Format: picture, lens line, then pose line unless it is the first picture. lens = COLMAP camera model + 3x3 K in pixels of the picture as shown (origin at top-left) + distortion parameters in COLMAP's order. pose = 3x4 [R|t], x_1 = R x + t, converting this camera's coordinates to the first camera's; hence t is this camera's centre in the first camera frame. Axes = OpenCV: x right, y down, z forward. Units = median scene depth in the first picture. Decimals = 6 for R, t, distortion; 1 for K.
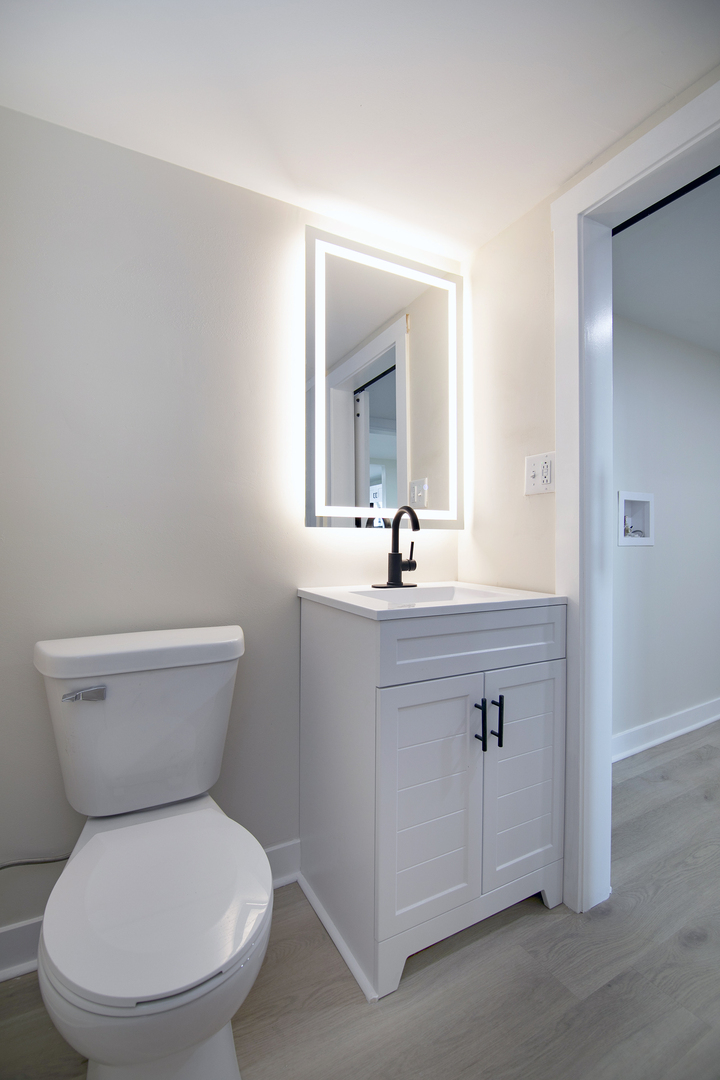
lens RADIAL K [[472.1, 0, 363.6], [0, 472.1, 539.9], [0, 0, 1]] dist [0.000400, 0.001864]
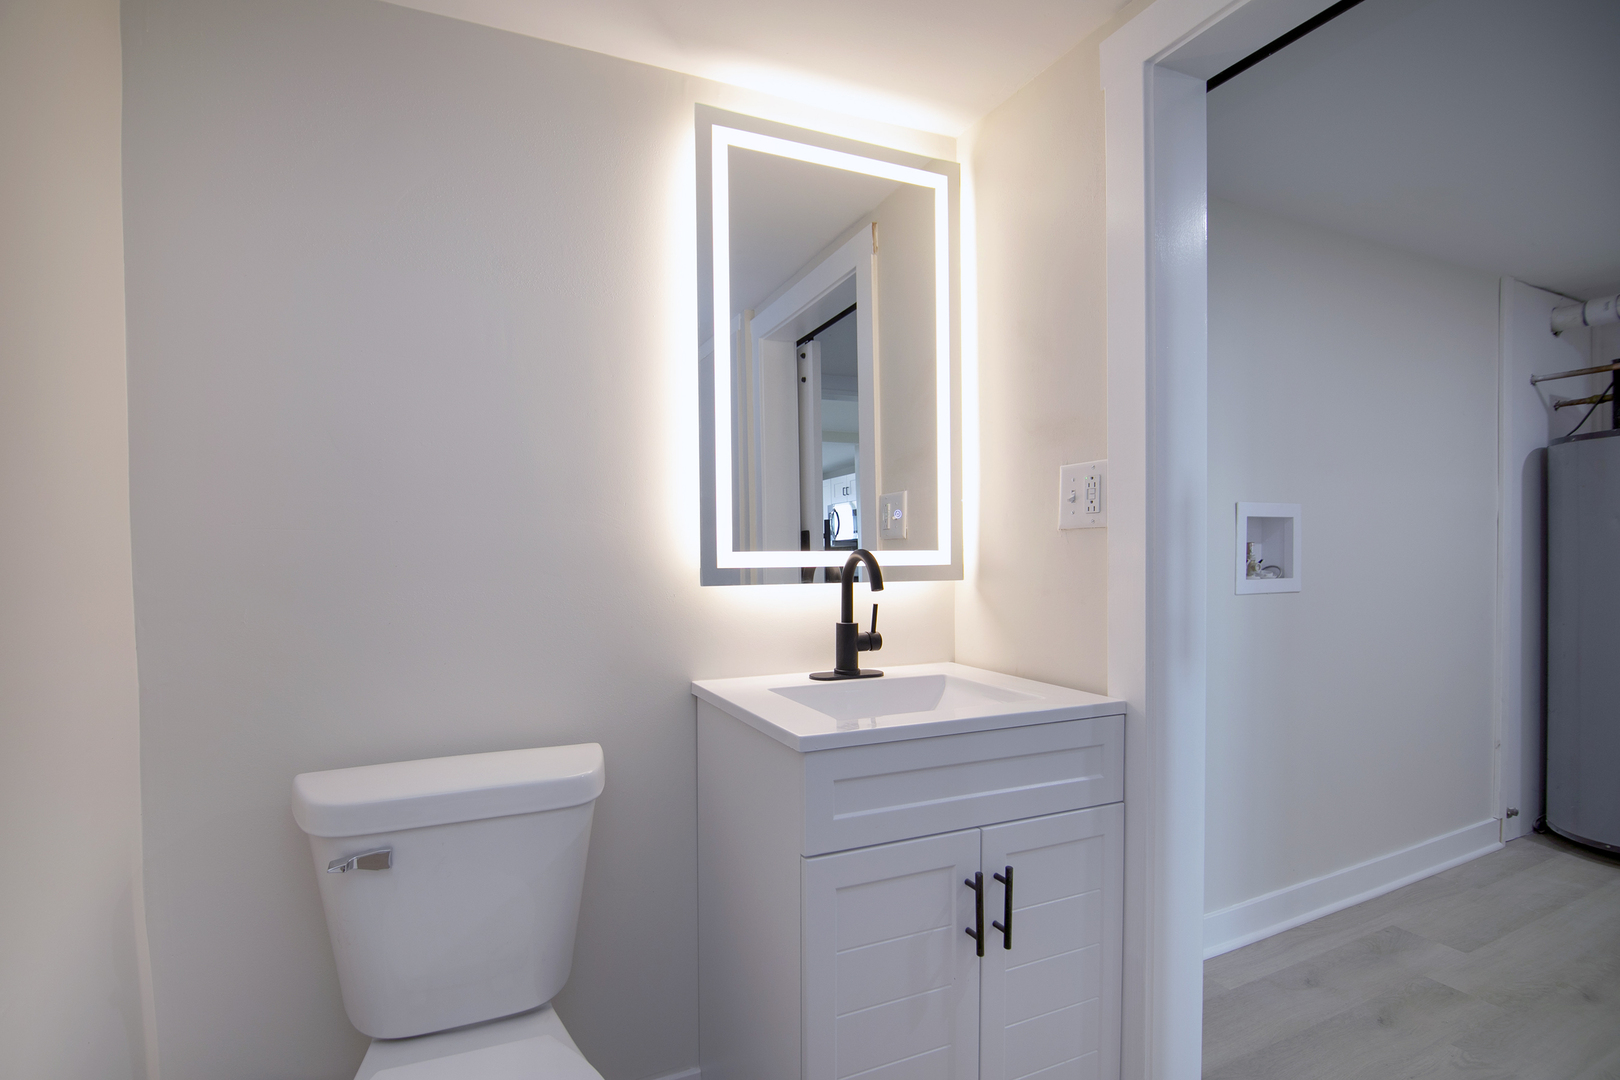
lens RADIAL K [[756.9, 0, 772.6], [0, 756.9, 569.9], [0, 0, 1]] dist [0.000349, -0.000778]
pose [[0.996056, -0.008095, -0.088359, 0.061305], [0.010473, 0.999594, 0.026479, -0.074032], [0.088109, -0.027300, 0.995737, -0.004453]]
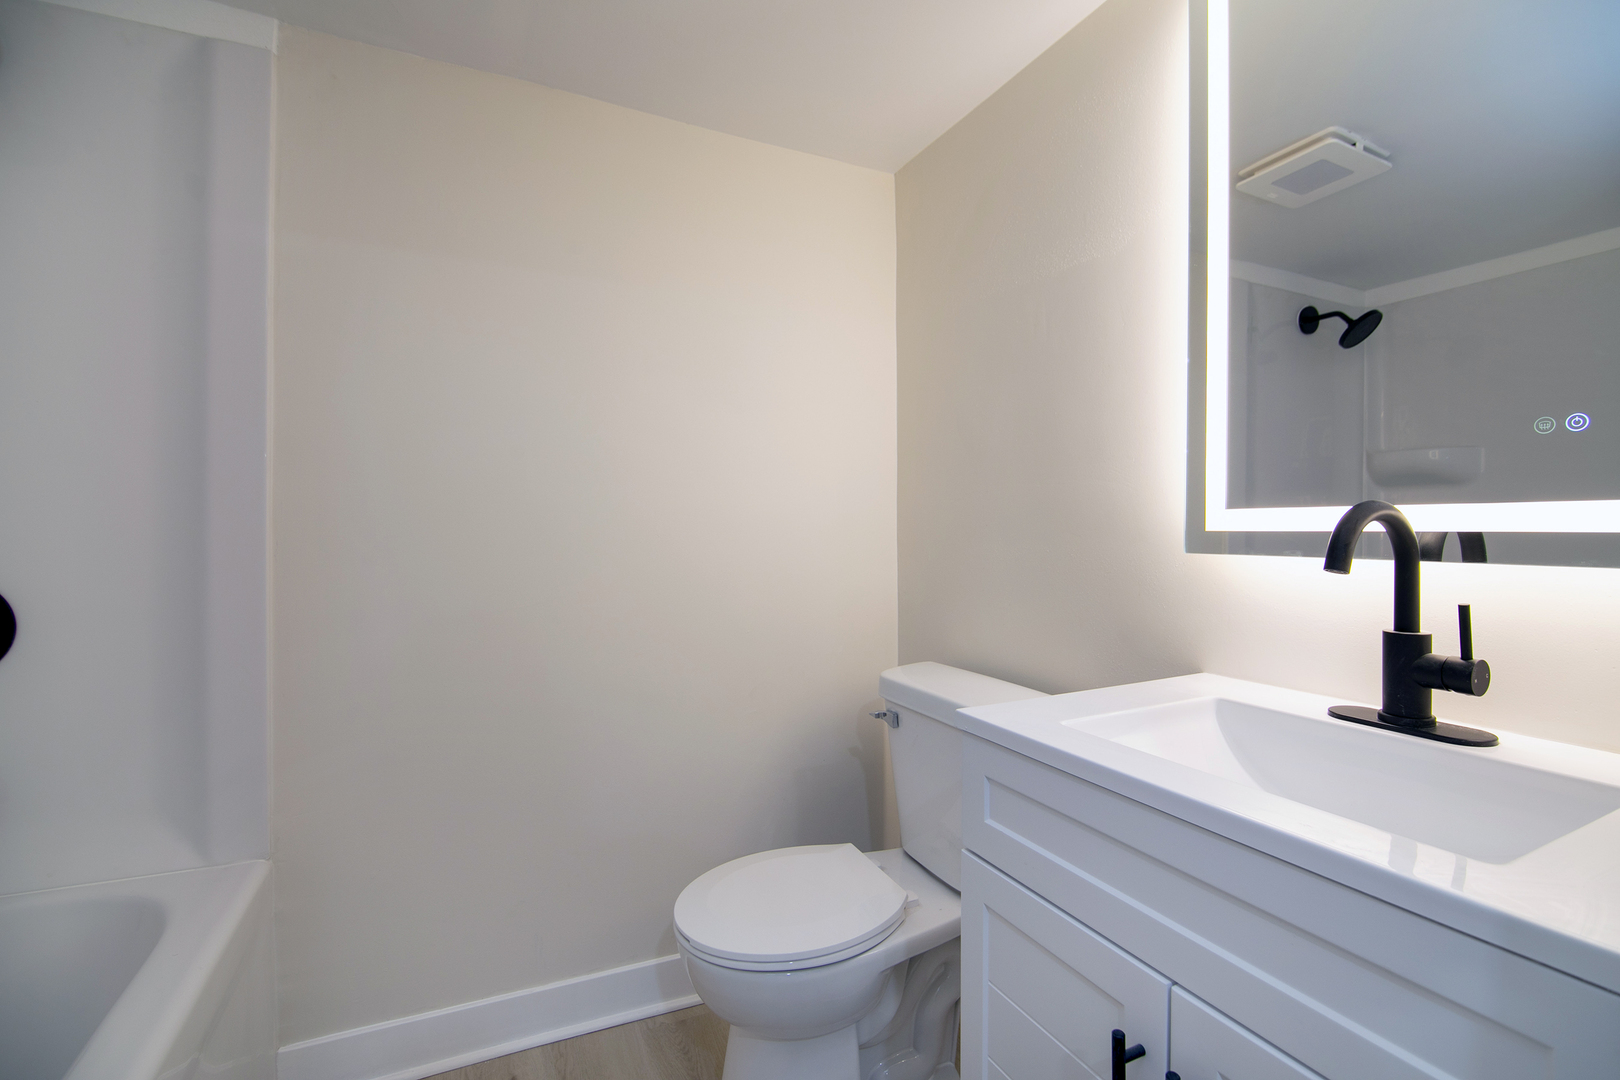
lens RADIAL K [[708.2, 0, 807.2], [0, 708.2, 532.0], [0, 0, 1]] dist [0.000400, 0.001864]
pose [[-0.050769, 0.004004, -0.998702, 0.654994], [0.007026, 0.999969, 0.003652, -0.054668], [0.998686, -0.006831, -0.050796, 0.618091]]
